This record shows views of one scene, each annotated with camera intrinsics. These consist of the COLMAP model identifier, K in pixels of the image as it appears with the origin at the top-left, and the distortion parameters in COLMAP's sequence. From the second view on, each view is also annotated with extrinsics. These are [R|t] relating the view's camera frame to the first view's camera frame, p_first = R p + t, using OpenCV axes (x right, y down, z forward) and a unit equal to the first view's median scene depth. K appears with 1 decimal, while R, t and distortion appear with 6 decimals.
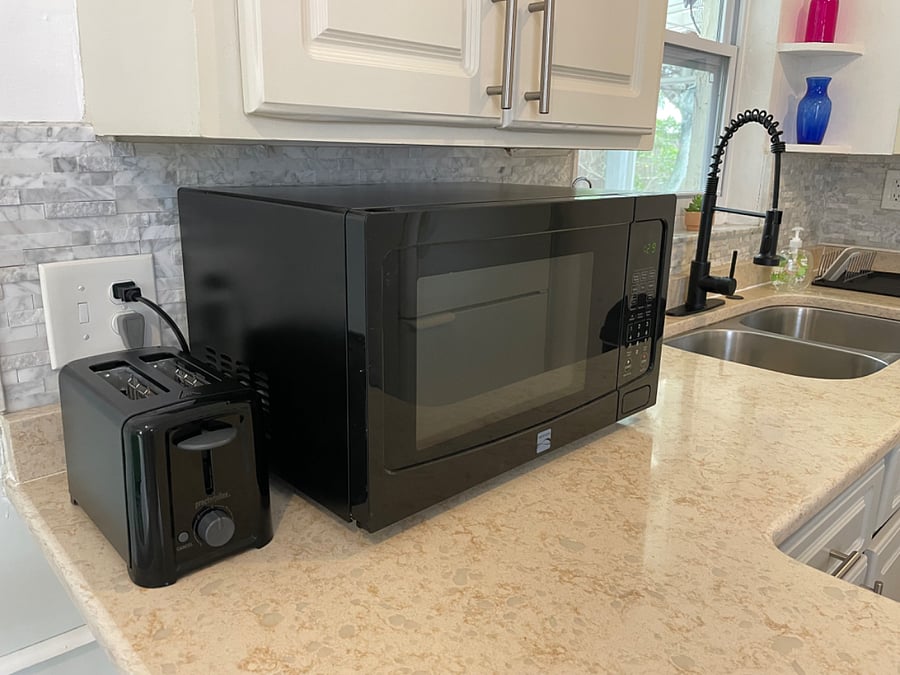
lens RADIAL K [[599.9, 0, 450.0], [0, 599.9, 337.5], [0, 0, 1]] dist [-0.001646, -0.000524]
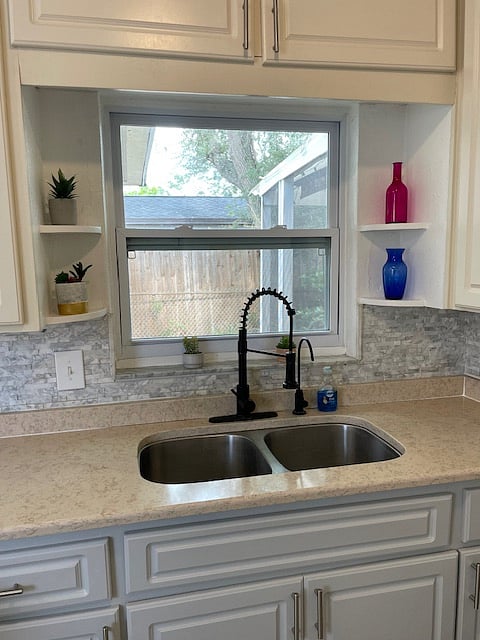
lens RADIAL K [[426.6, 0, 239.0], [0, 426.6, 312.8], [0, 0, 1]] dist [-0.001646, -0.000524]
pose [[0.861731, 0.056193, -0.504243, 0.947576], [-0.122968, 0.987348, -0.100117, -0.197239], [0.492238, 0.148280, 0.857738, 0.076928]]
